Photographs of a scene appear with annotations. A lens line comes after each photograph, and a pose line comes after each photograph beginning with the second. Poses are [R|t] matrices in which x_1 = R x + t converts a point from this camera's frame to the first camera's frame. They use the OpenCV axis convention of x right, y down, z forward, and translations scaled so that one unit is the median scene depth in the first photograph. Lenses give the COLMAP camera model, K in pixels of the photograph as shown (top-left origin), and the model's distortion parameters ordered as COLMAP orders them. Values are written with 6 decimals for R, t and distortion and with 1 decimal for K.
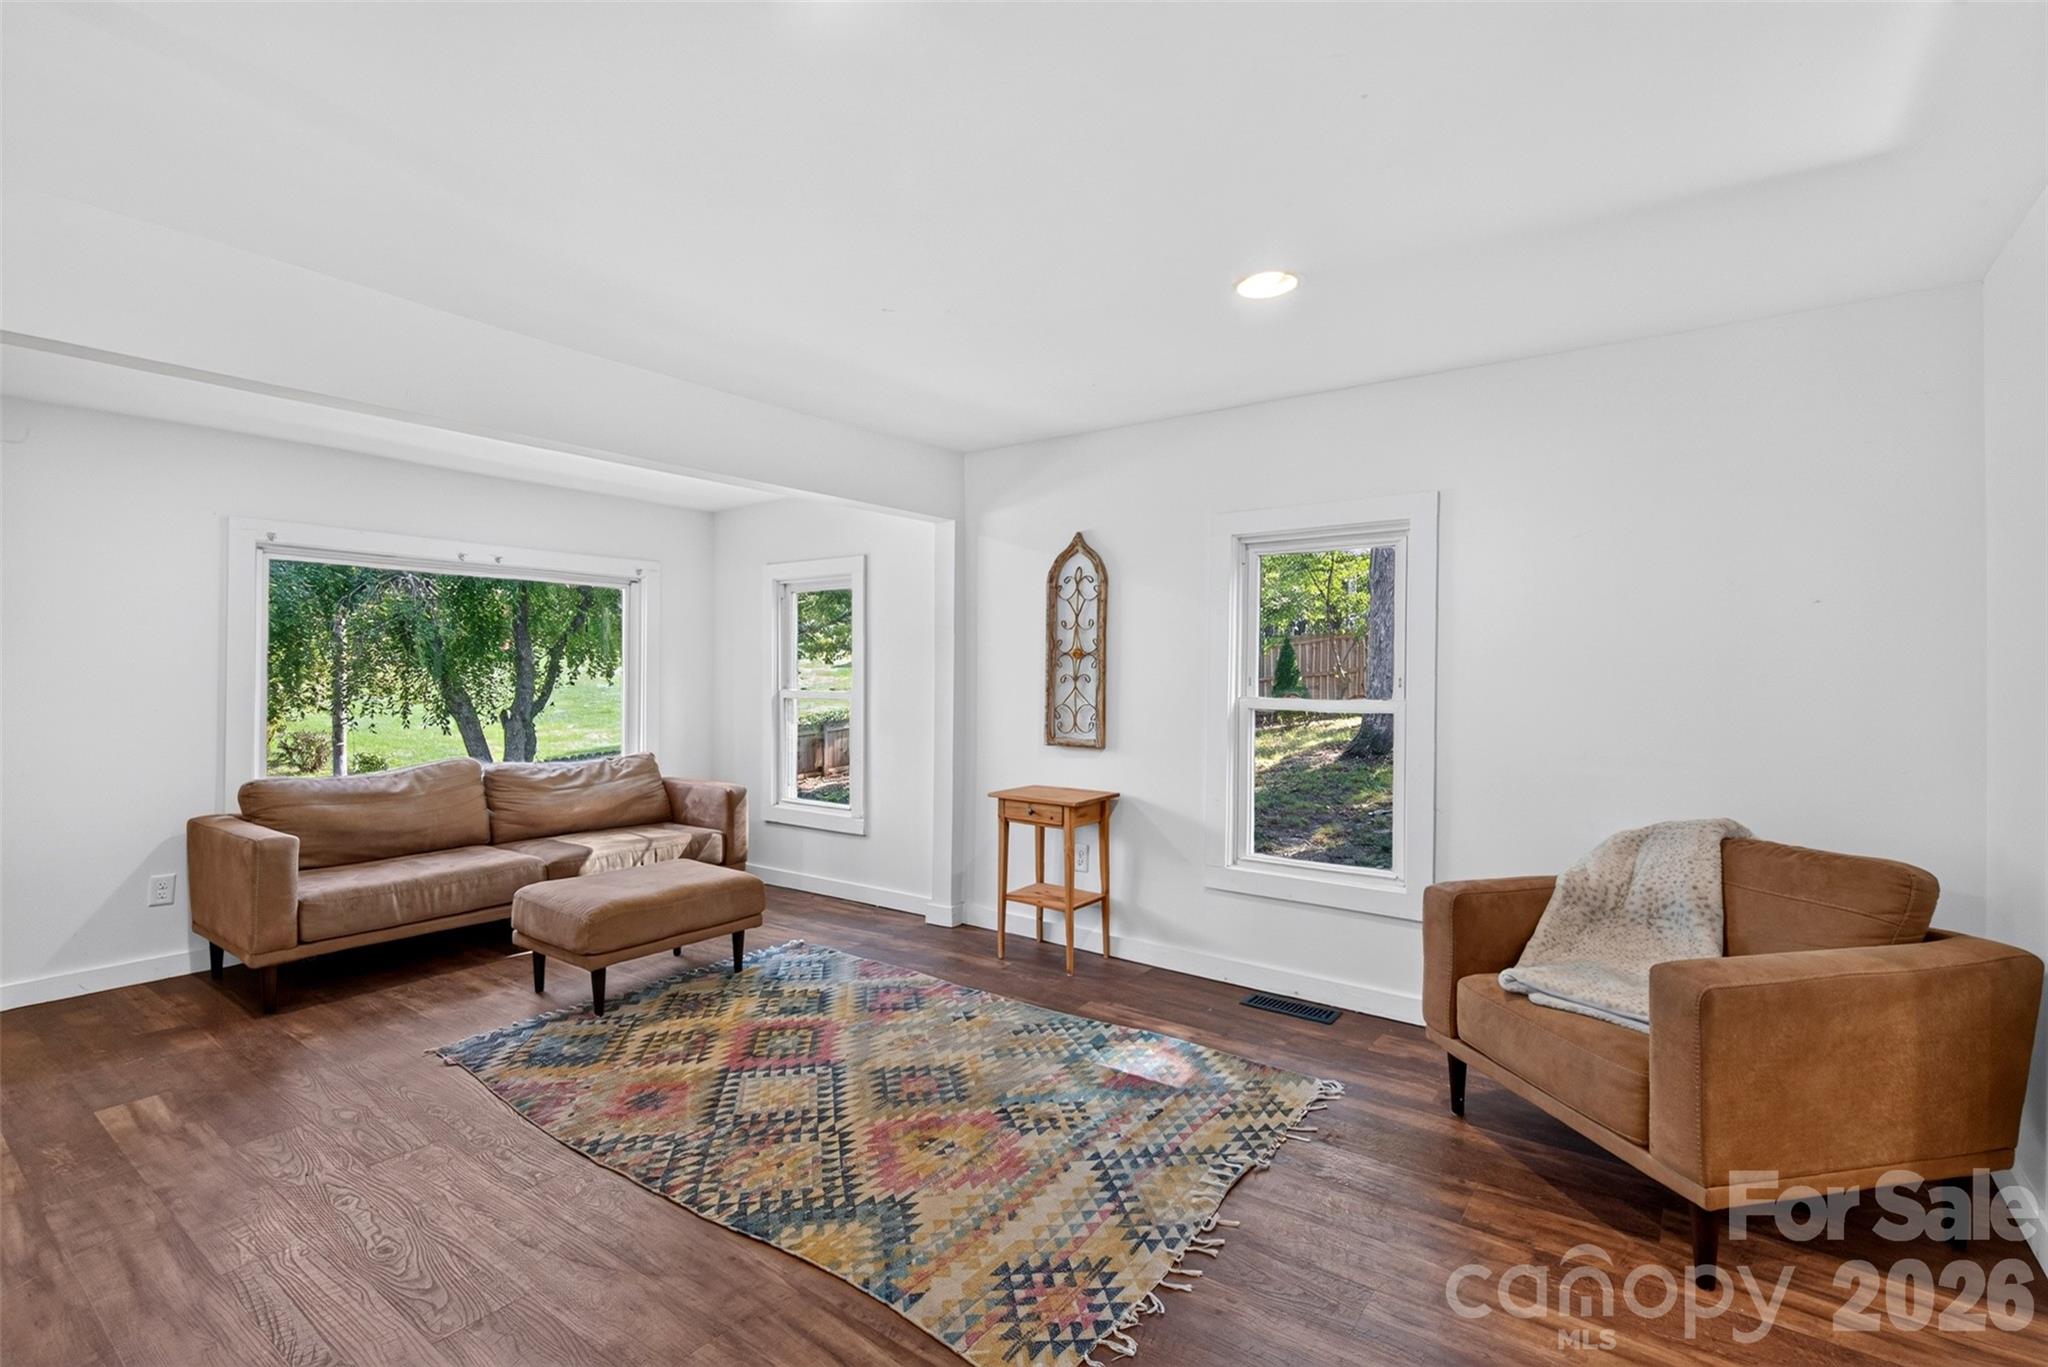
lens RADIAL K [[929.2, 0, 1024.3], [0, 929.2, 674.1], [0, 0, 1]] dist [0.001000, 0.000014]
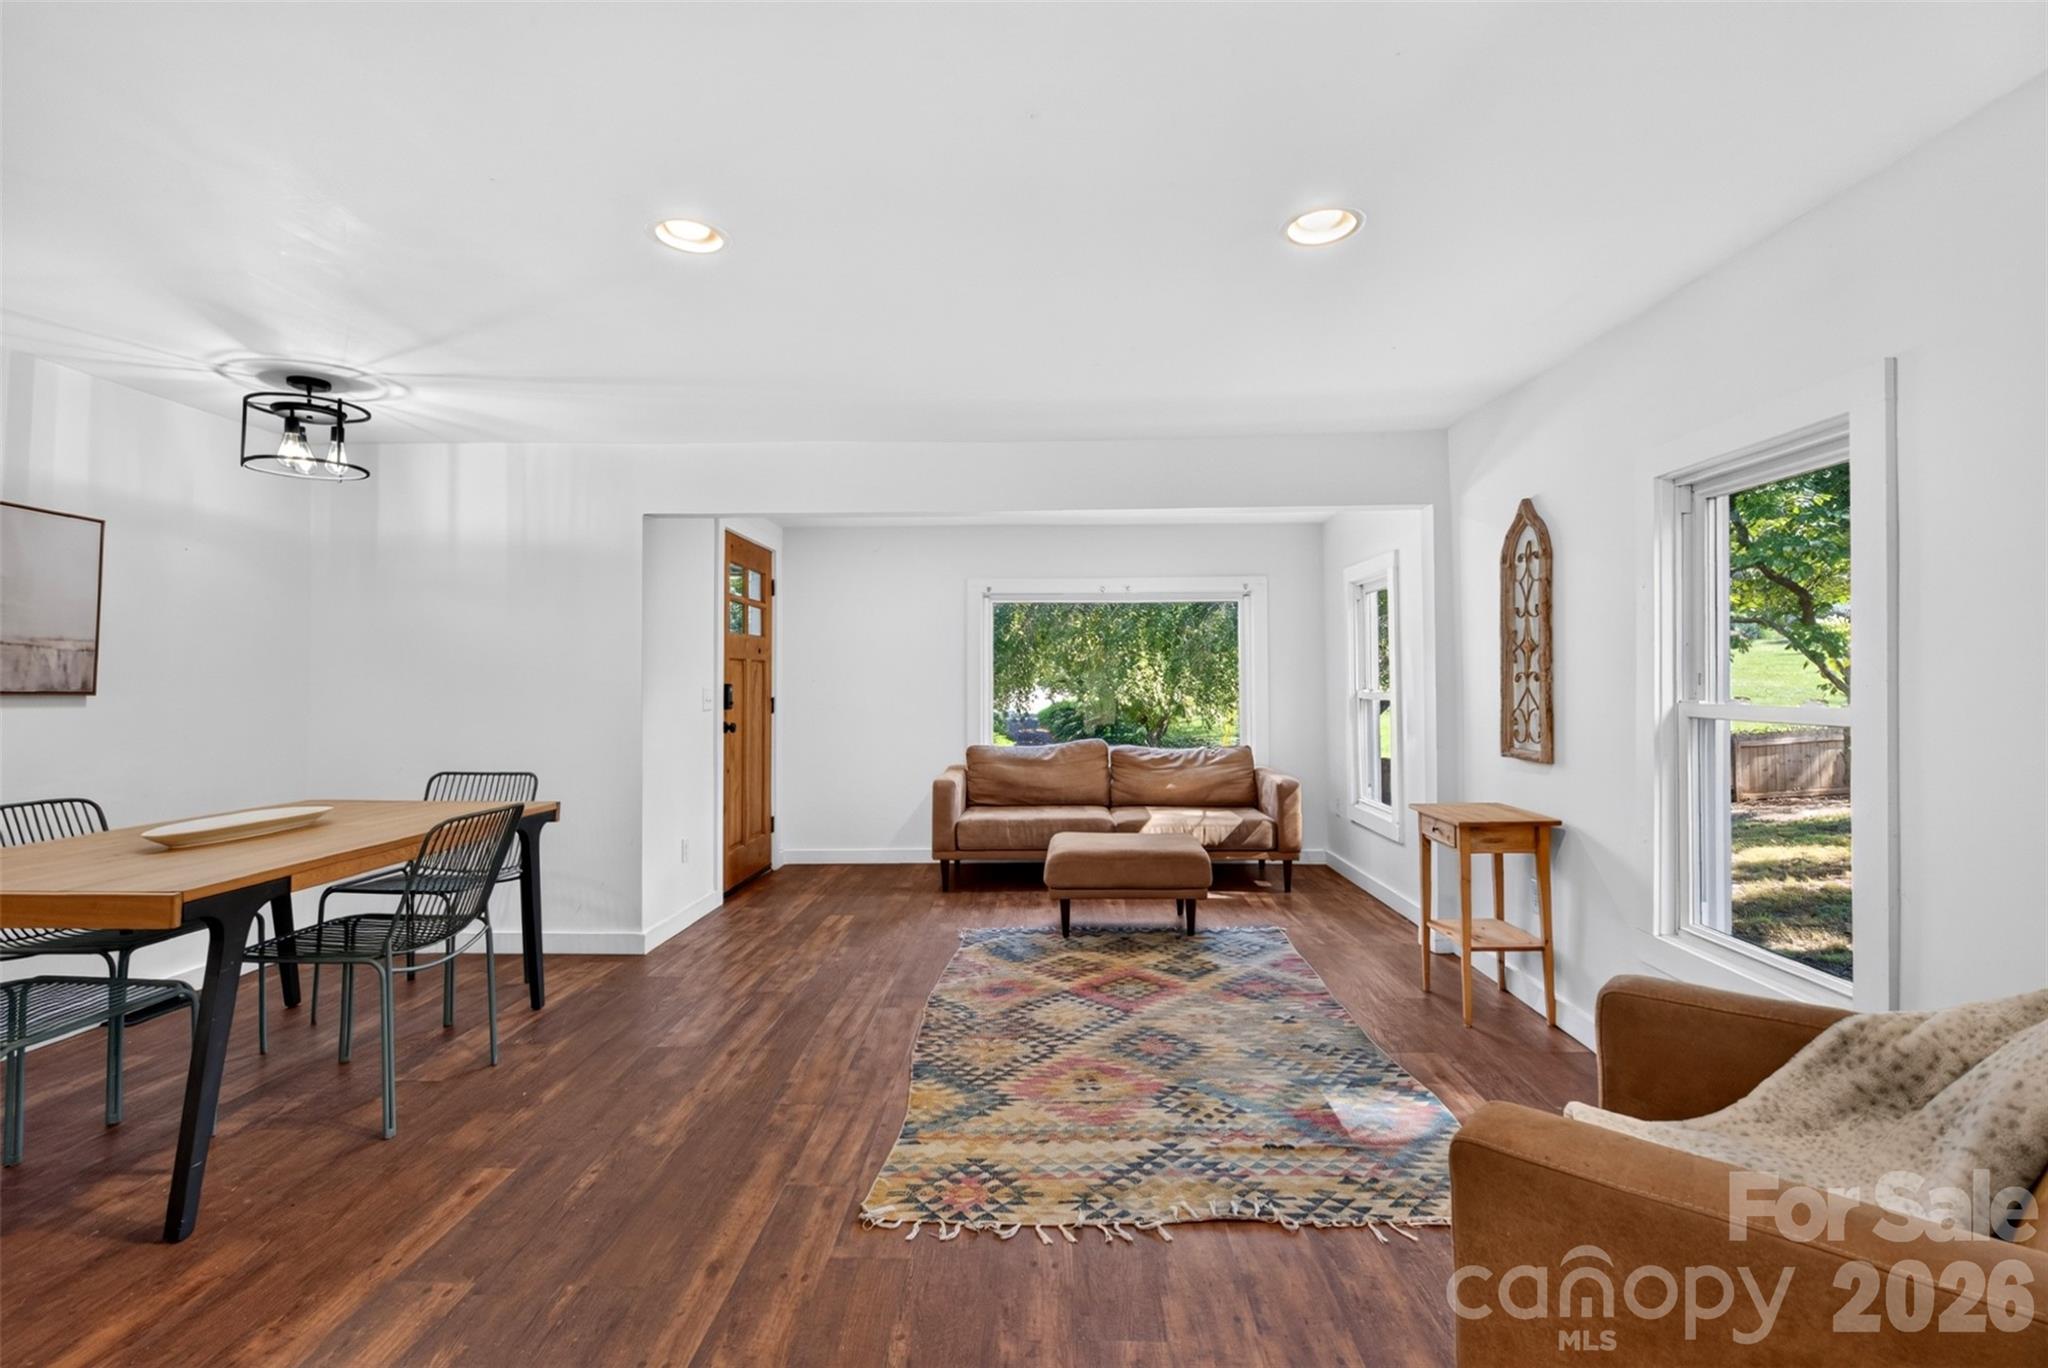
lens RADIAL K [[937.0, 0, 1023.9], [0, 937.0, 653.0], [0, 0, 1]] dist [-0.000176, -0.000079]
pose [[0.570746, -0.027862, -0.820654, 0.601353], [0.006243, 0.999543, -0.029593, 0.007097], [0.821103, 0.011766, 0.570659, 0.197304]]
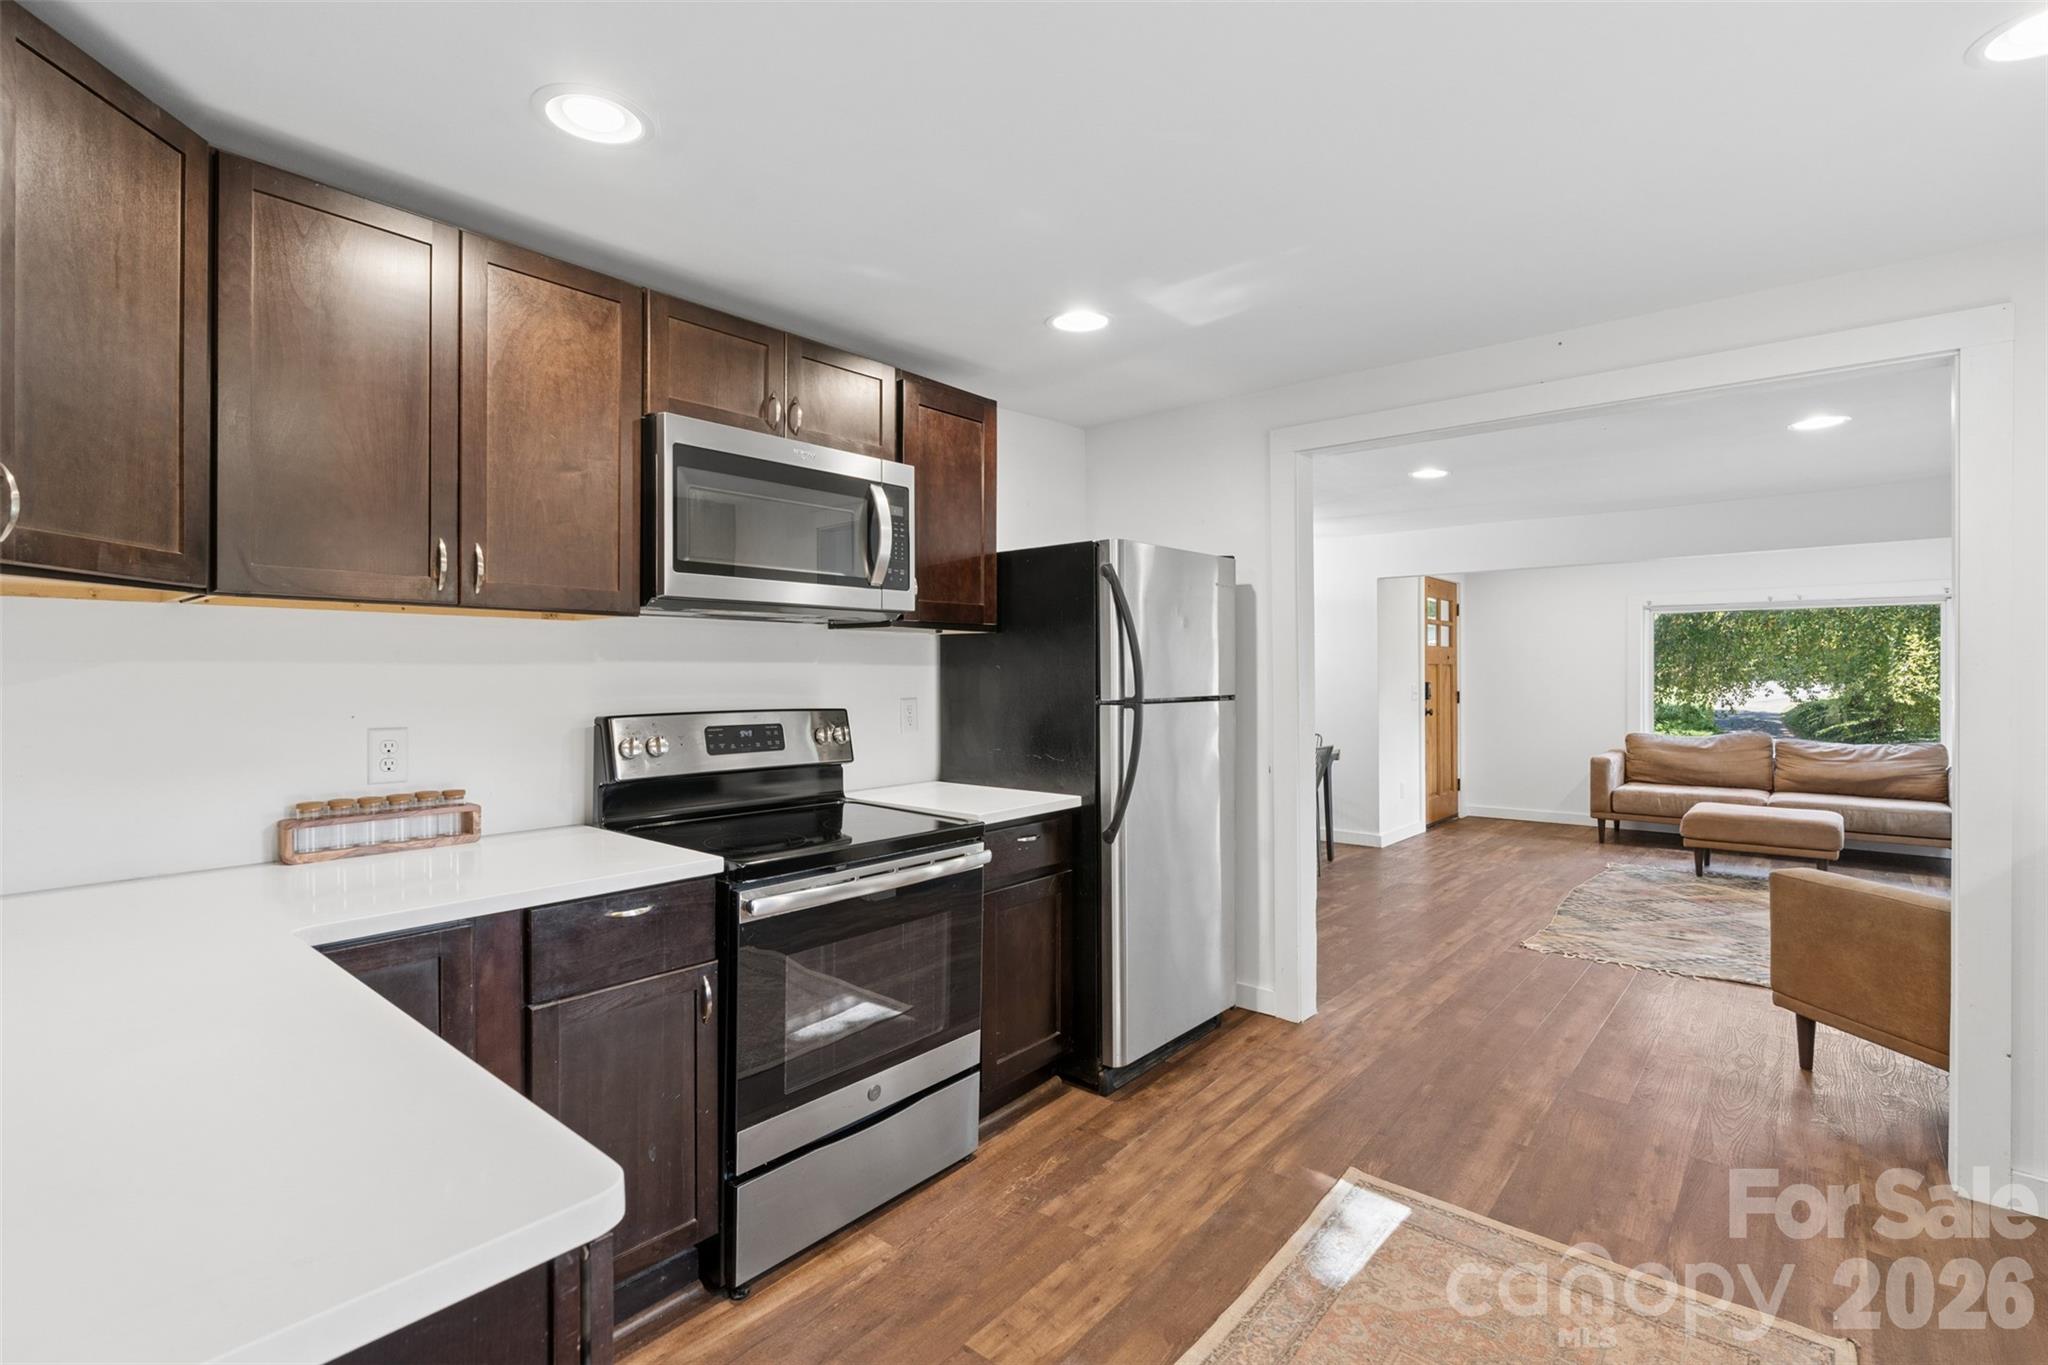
lens RADIAL K [[936.0, 0, 1026.7], [0, 936.0, 675.0], [0, 0, 1]] dist [-0.007805, 0.000997]
pose [[-0.069810, 0.002316, -0.997558, 1.365662], [0.003576, 0.999991, 0.002072, -0.016043], [0.997554, -0.003423, -0.069818, -0.128162]]
